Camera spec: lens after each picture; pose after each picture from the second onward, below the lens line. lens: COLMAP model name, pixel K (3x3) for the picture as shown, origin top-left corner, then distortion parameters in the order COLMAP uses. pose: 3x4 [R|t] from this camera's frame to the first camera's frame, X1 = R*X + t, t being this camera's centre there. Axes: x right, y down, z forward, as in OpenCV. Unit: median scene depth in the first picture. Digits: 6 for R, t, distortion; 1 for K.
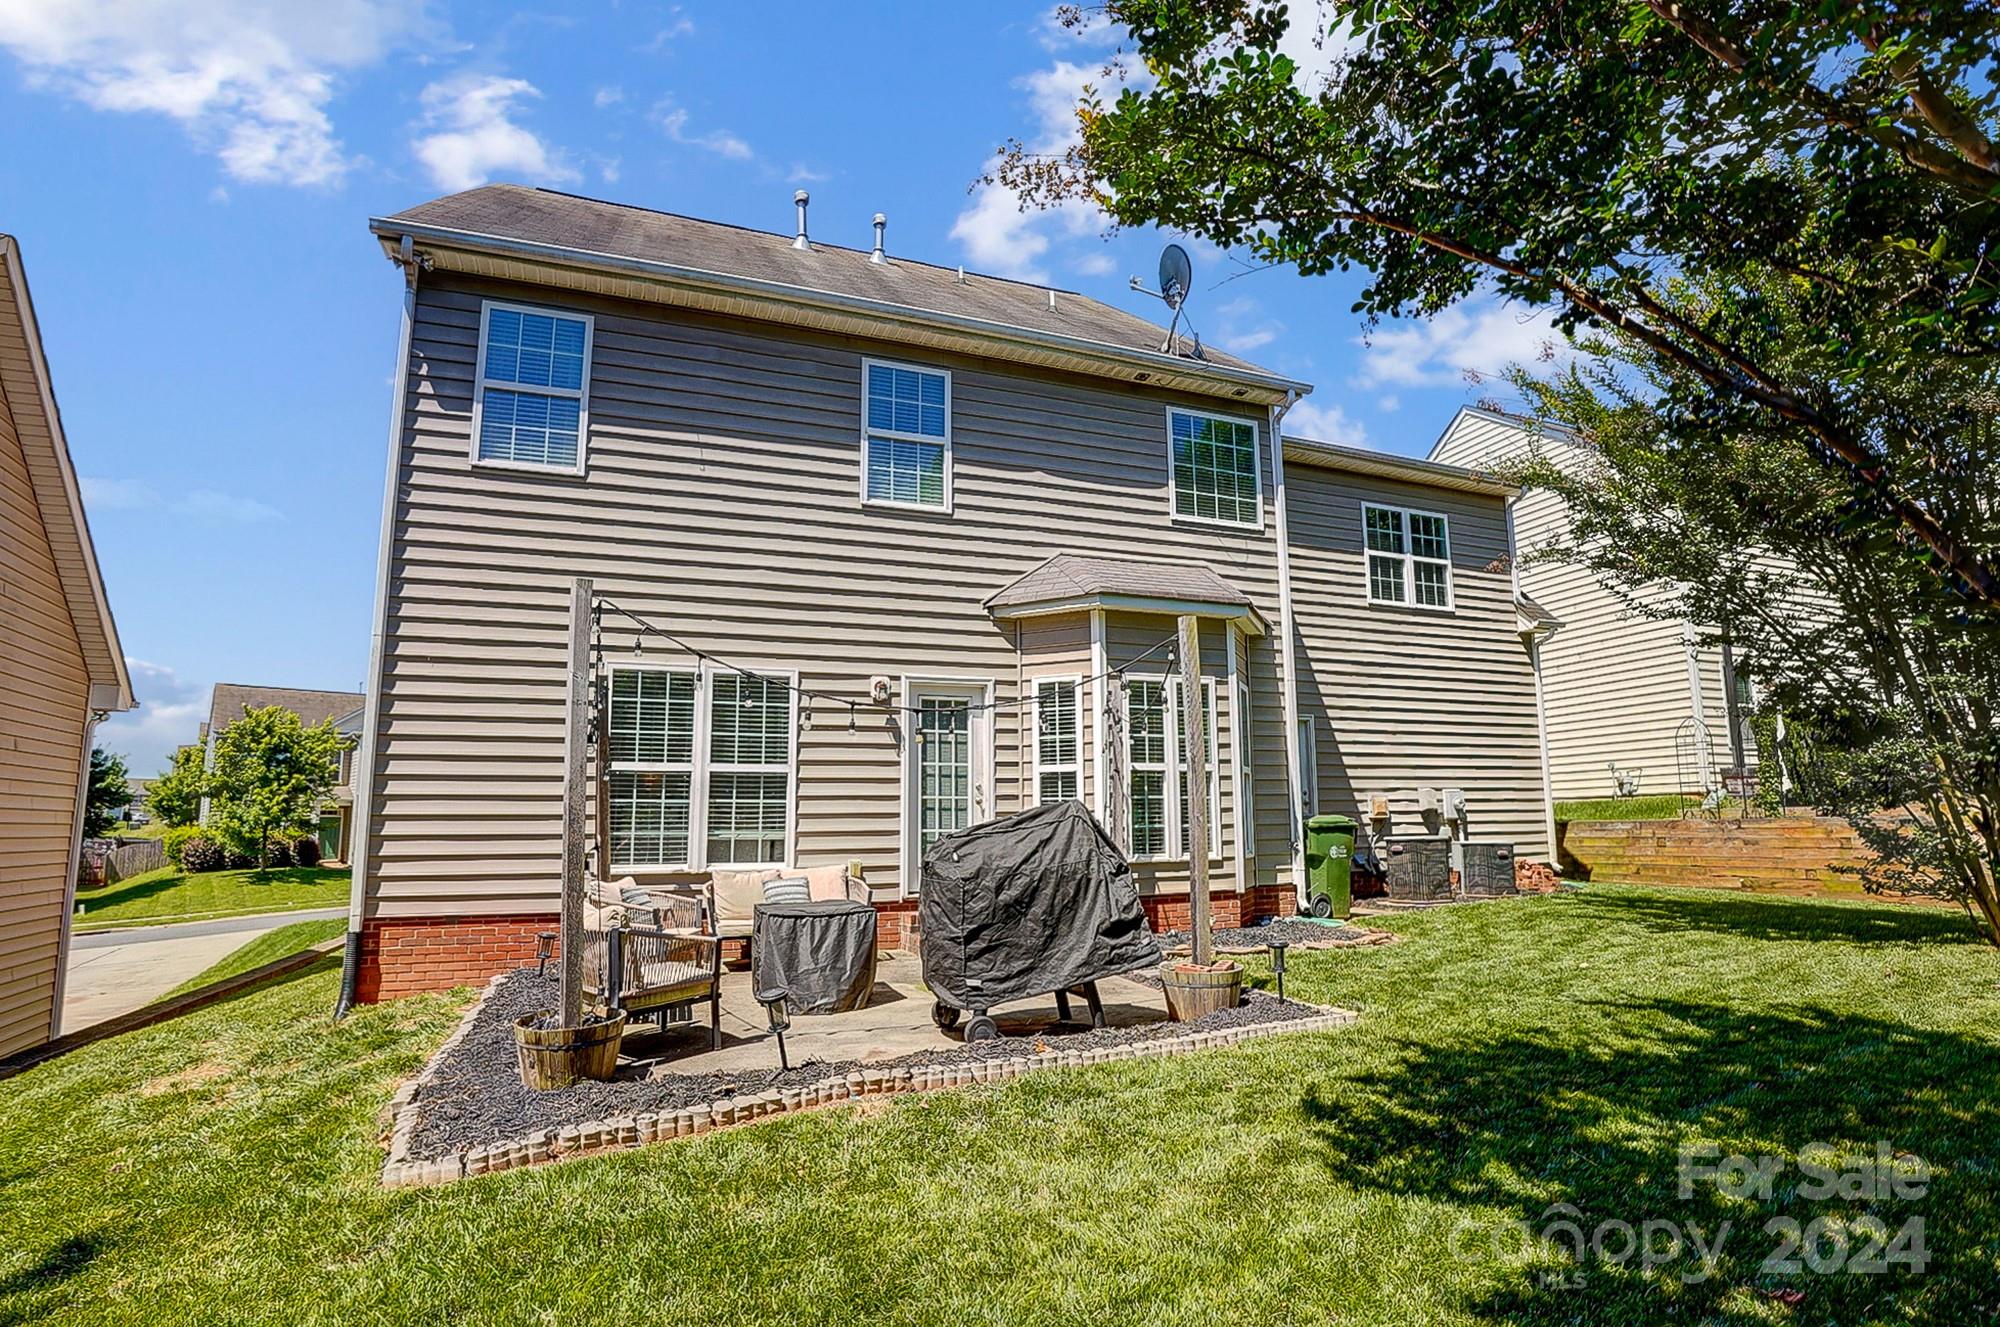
lens RADIAL K [[962.1, 0, 995.9], [0, 962.1, 658.2], [0, 0, 1]] dist [-0.046765, 0.006005]
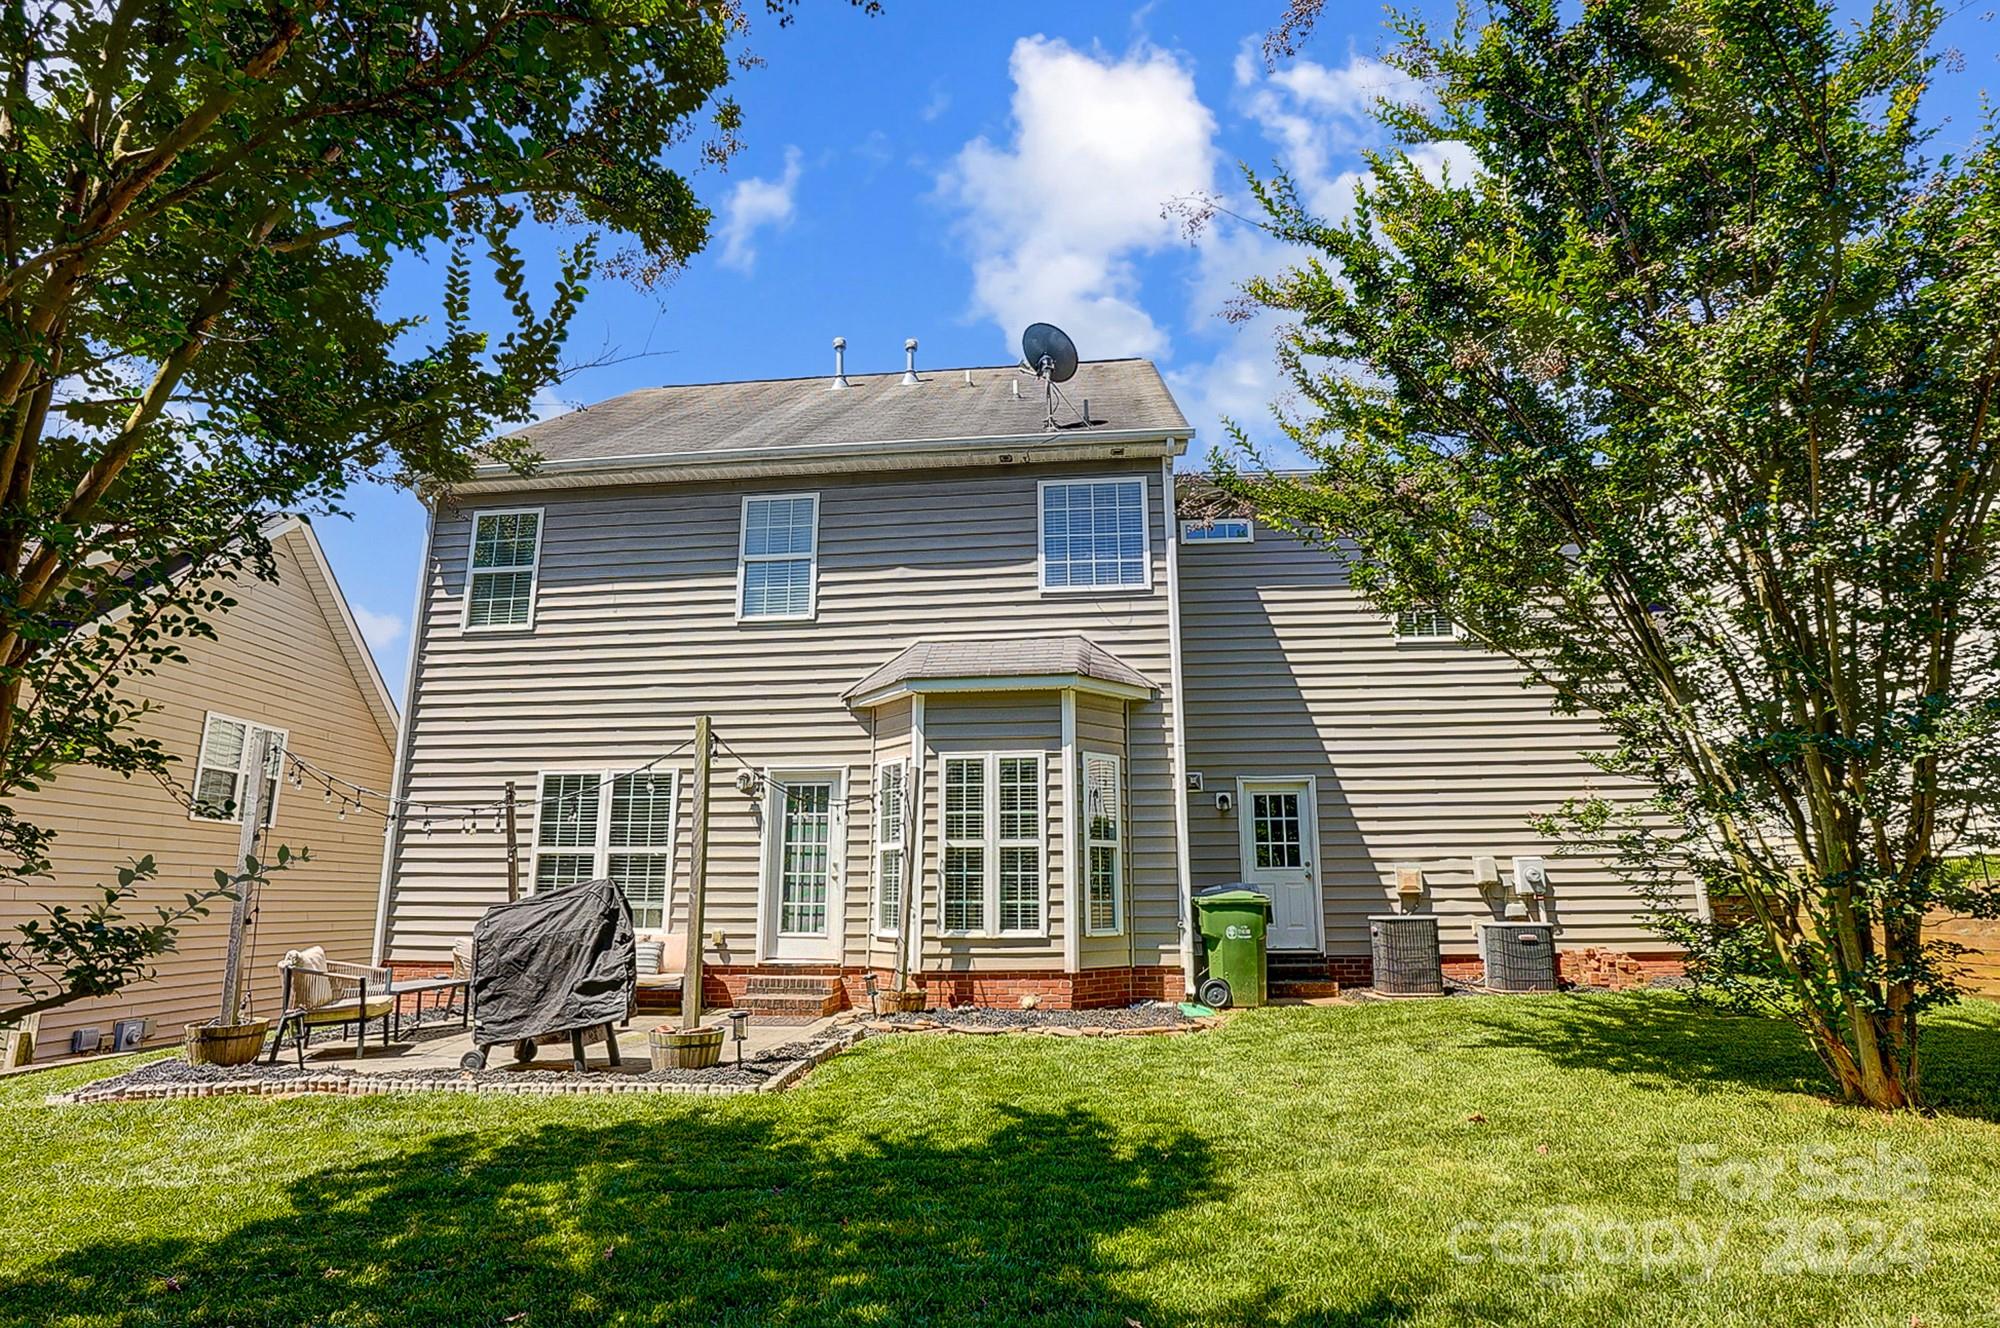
lens RADIAL K [[962.1, 0, 982.9], [0, 962.1, 670.6], [0, 0, 1]] dist [-0.046765, 0.006005]
pose [[0.892796, -0.096525, -0.439999, 0.633923], [0.070856, 0.994705, -0.074440, 0.007568], [0.444854, 0.035283, 0.894908, 0.085925]]
